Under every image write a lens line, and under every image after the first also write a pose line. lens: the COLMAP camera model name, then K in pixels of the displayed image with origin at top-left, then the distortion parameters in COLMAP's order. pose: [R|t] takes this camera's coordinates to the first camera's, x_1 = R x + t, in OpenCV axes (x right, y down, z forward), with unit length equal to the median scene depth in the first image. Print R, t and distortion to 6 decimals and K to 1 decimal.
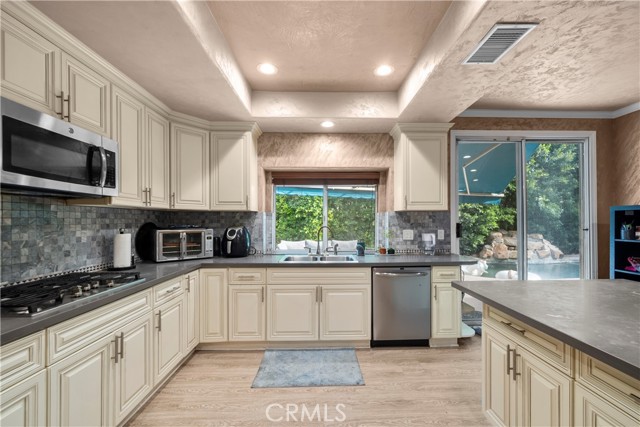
lens RADIAL K [[268.0, 0, 327.2], [0, 268.0, 219.8], [0, 0, 1]] dist [-0.000311, -0.000054]
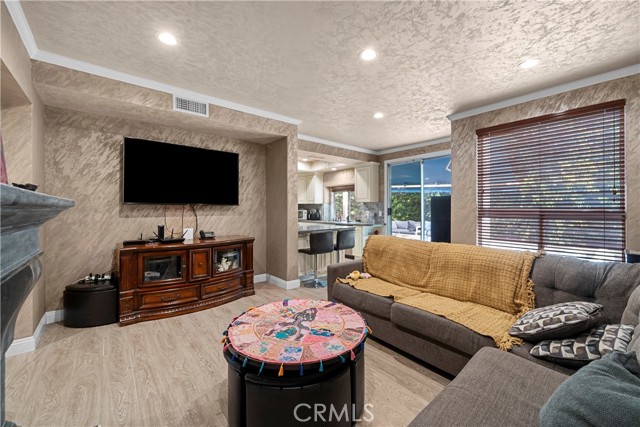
lens RADIAL K [[250.4, 0, 328.3], [0, 250.4, 214.0], [0, 0, 1]] dist [0.011078, -0.006760]
pose [[0.622204, 0.019697, -0.782607, 1.348717], [0.002235, 0.999635, 0.026936, 0.004449], [0.782852, -0.018509, 0.621932, -0.395247]]
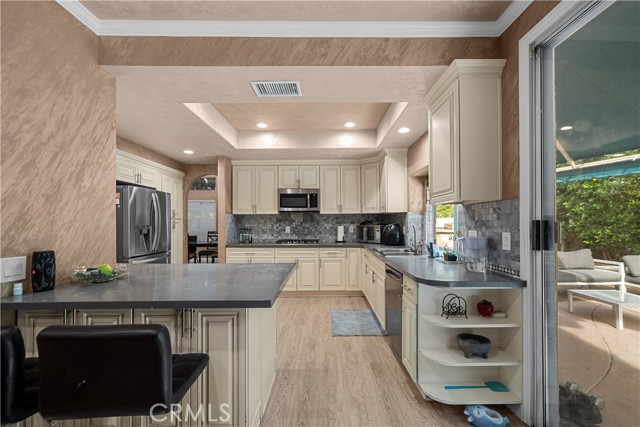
lens RADIAL K [[268.0, 0, 327.2], [0, 268.0, 219.8], [0, 0, 1]] dist [-0.000311, -0.000054]
pose [[-0.015131, -0.007620, -0.999856, 0.799406], [0.009327, 0.999926, -0.007762, 0.009526], [0.999842, -0.009443, -0.015059, 0.516423]]
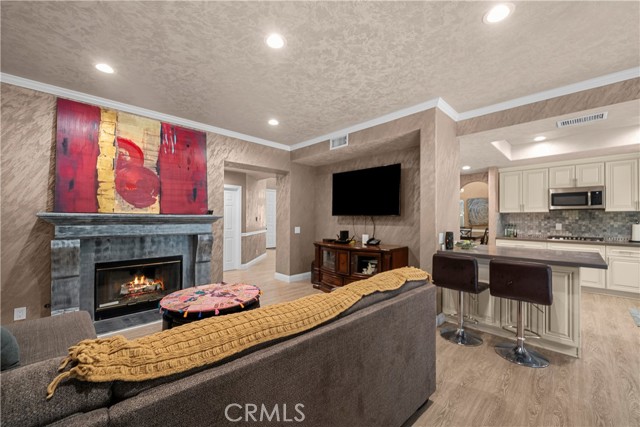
lens RADIAL K [[250.4, 0, 328.3], [0, 250.4, 214.0], [0, 0, 1]] dist [0.011078, -0.006760]
pose [[-0.723404, -0.015981, -0.690240, 1.227170], [-0.002227, 0.999781, -0.020813, 0.010231], [0.690422, -0.013519, -0.723281, 0.426270]]
